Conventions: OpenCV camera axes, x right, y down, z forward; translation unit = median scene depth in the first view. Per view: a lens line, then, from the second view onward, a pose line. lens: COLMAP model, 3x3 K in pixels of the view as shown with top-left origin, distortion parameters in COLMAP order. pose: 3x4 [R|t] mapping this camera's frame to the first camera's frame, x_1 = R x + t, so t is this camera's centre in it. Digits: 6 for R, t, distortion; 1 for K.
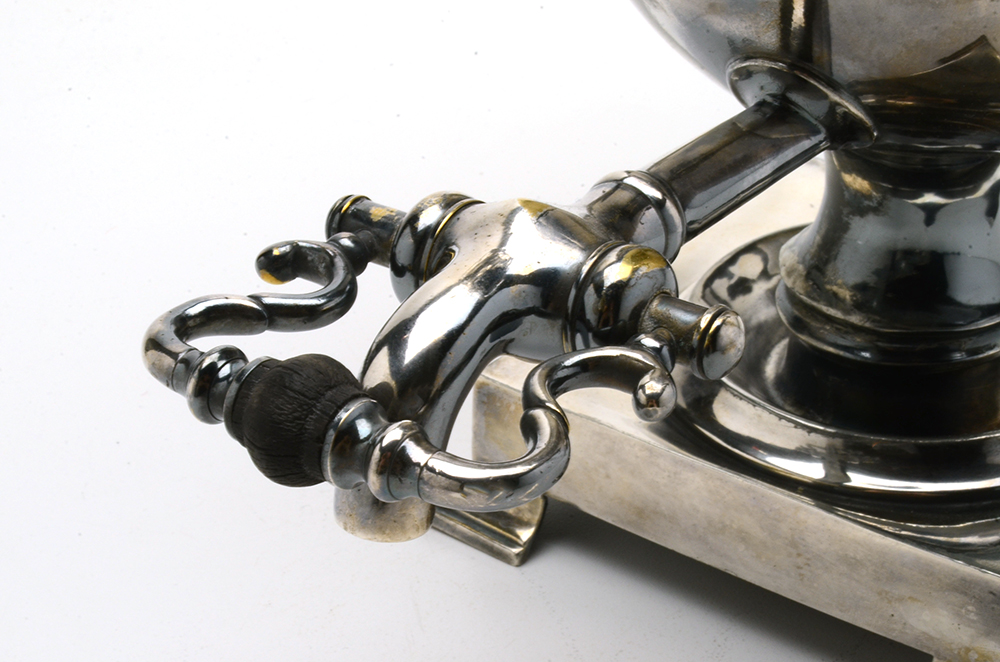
lens RADIAL K [[2262.1, 0, 550.2], [0, 2262.1, 354.3], [0, 0, 1]] dist [0.145932, 0.000000]
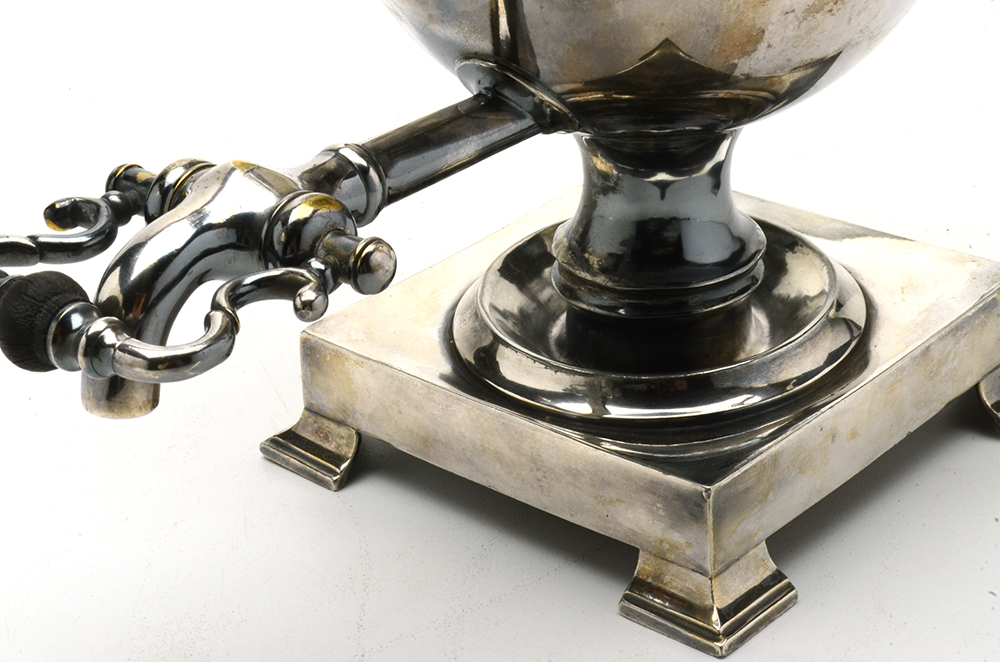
lens RADIAL K [[2262.1, 0, 496.2], [0, 2262.1, 331.4], [0, 0, 1]] dist [0.145932, 0.000000]
pose [[0.995800, -0.005514, -0.091394, 0.220115], [0.001567, 0.999065, -0.043200, 0.074211], [0.091546, 0.042875, 0.994877, -0.234653]]
